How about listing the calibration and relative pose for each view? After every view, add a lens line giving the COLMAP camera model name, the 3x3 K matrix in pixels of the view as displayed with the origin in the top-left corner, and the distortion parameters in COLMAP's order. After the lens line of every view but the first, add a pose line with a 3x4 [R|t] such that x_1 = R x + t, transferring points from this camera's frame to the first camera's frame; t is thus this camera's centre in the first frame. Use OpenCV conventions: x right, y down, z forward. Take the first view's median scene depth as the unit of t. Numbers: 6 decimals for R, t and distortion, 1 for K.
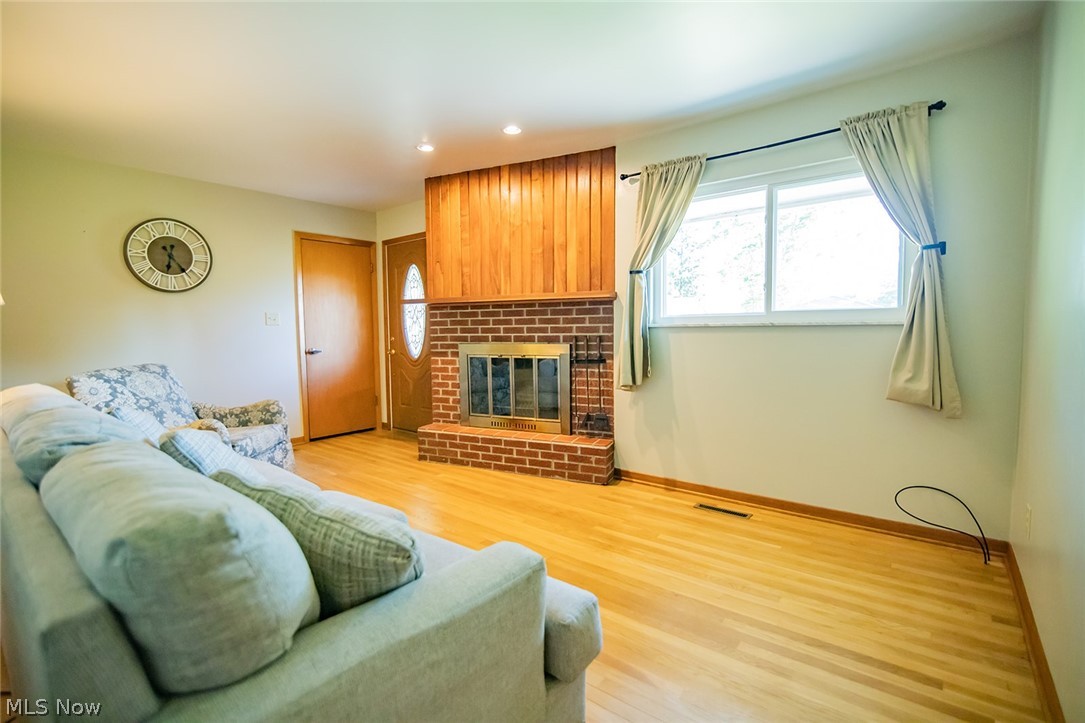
lens RADIAL K [[498.5, 0, 543.5], [0, 498.5, 360.2], [0, 0, 1]] dist [-0.018780, 0.001172]
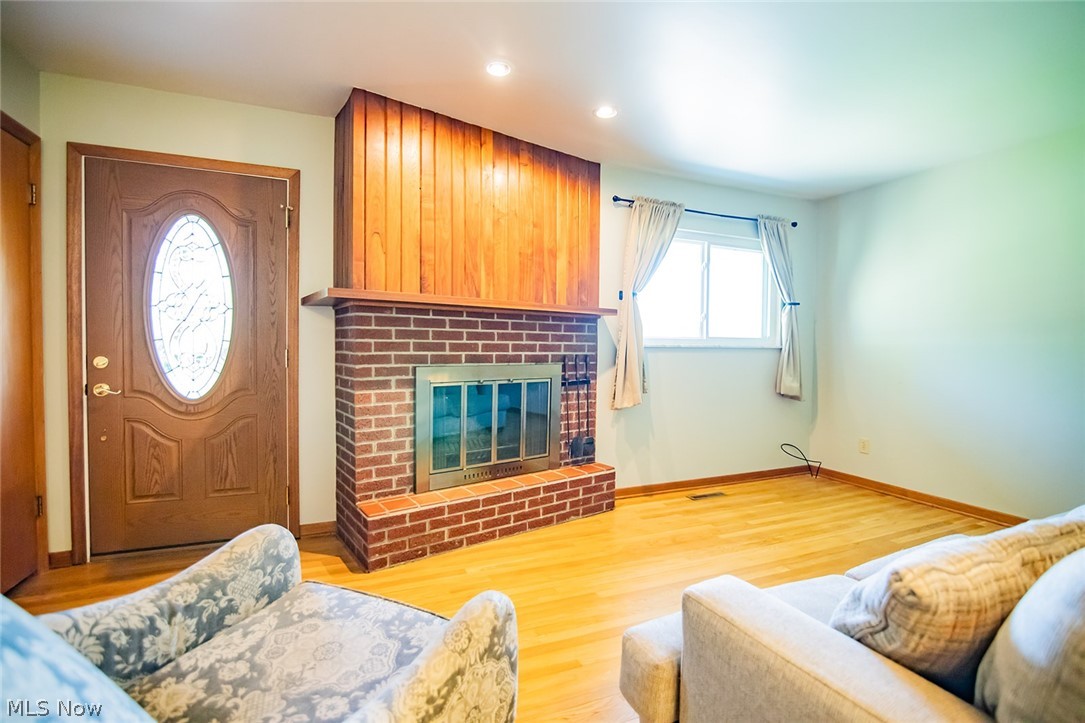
lens RADIAL K [[498.5, 0, 543.5], [0, 498.5, 360.2], [0, 0, 1]] dist [-0.018780, 0.001172]
pose [[0.465127, -0.007386, 0.885213, -0.729141], [0.042806, 0.998983, -0.014157, -0.027834], [-0.884209, 0.044478, 0.464970, 0.605644]]
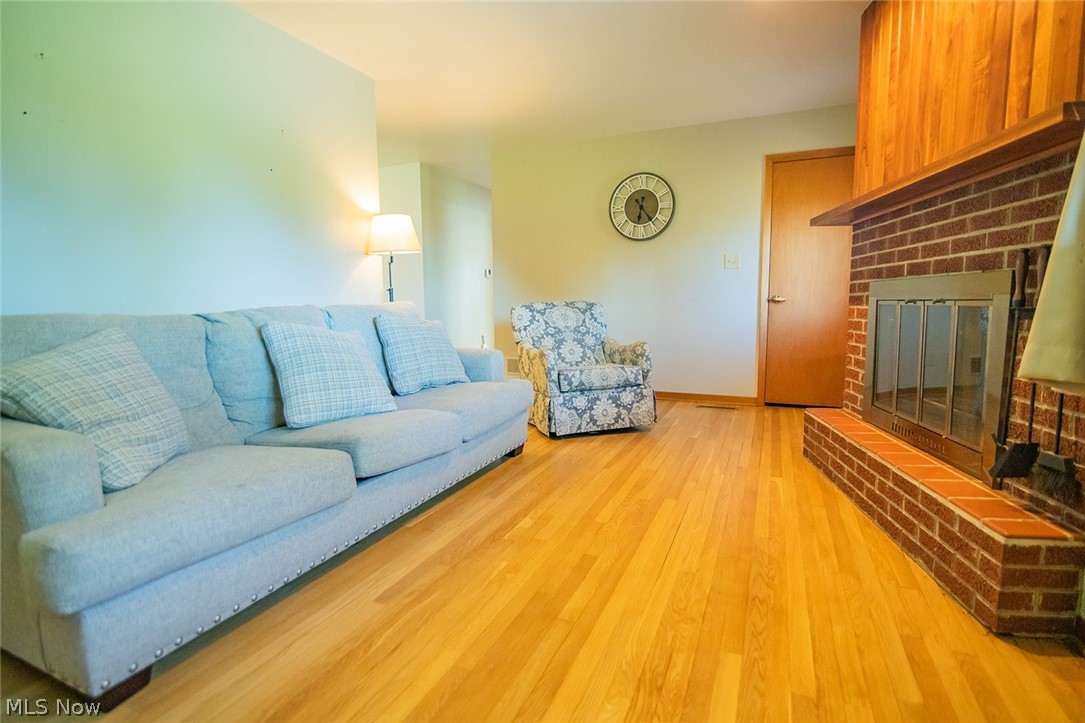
lens RADIAL K [[516.6, 0, 544.7], [0, 516.6, 361.1], [0, 0, 1]] dist [-0.019682, 0.001419]
pose [[0.265921, 0.121109, -0.956357, 0.350410], [-0.056898, 0.992319, 0.109842, 0.017085], [0.962314, 0.025206, 0.270769, 0.510531]]
